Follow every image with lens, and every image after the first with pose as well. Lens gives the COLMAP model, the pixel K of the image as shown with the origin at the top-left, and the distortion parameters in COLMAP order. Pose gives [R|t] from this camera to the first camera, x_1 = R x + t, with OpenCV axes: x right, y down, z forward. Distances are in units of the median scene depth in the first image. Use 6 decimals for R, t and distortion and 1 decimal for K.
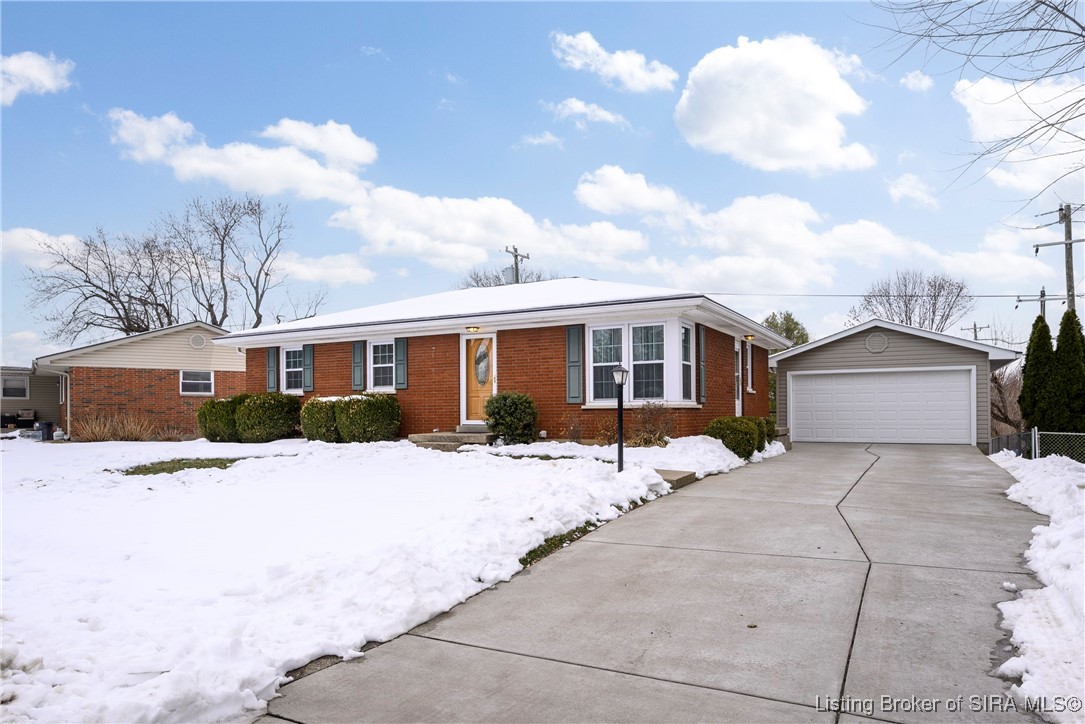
lens RADIAL K [[677.0, 0, 579.7], [0, 677.0, 404.0], [0, 0, 1]] dist [-0.003690, -0.000321]
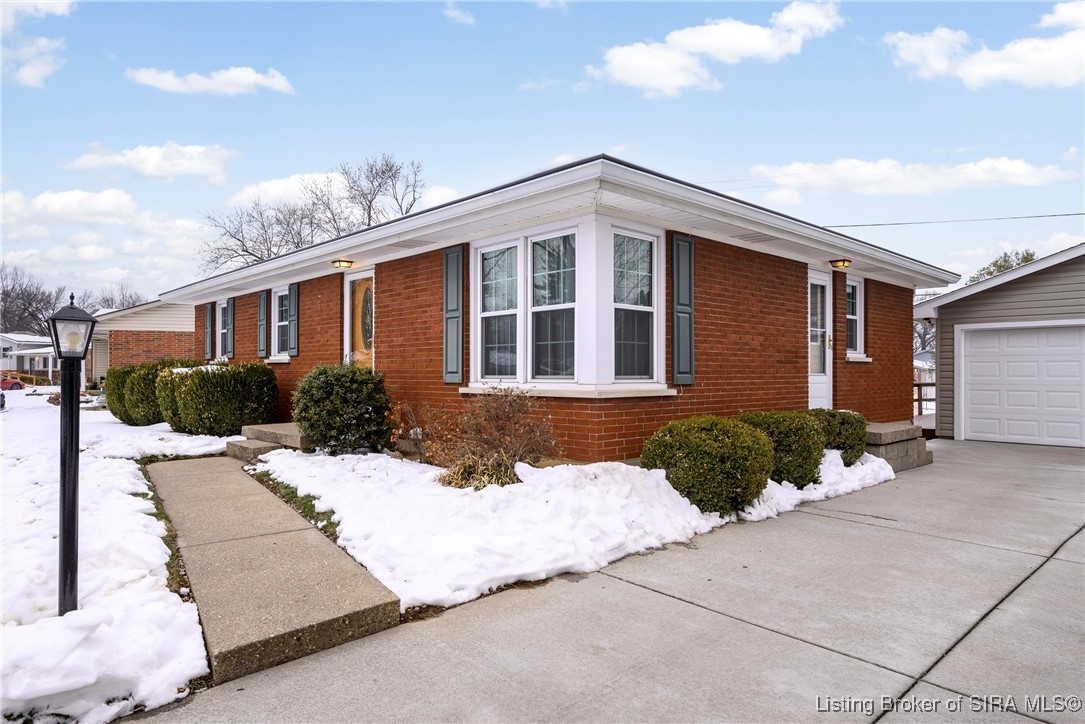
lens RADIAL K [[659.0, 0, 579.4], [0, 659.0, 362.1], [0, 0, 1]] dist [-0.002401, -0.000991]
pose [[0.947368, 0.003646, -0.320125, 0.272660], [-0.004298, 0.999990, -0.001329, -0.018455], [0.320117, 0.002635, 0.947374, 0.508522]]
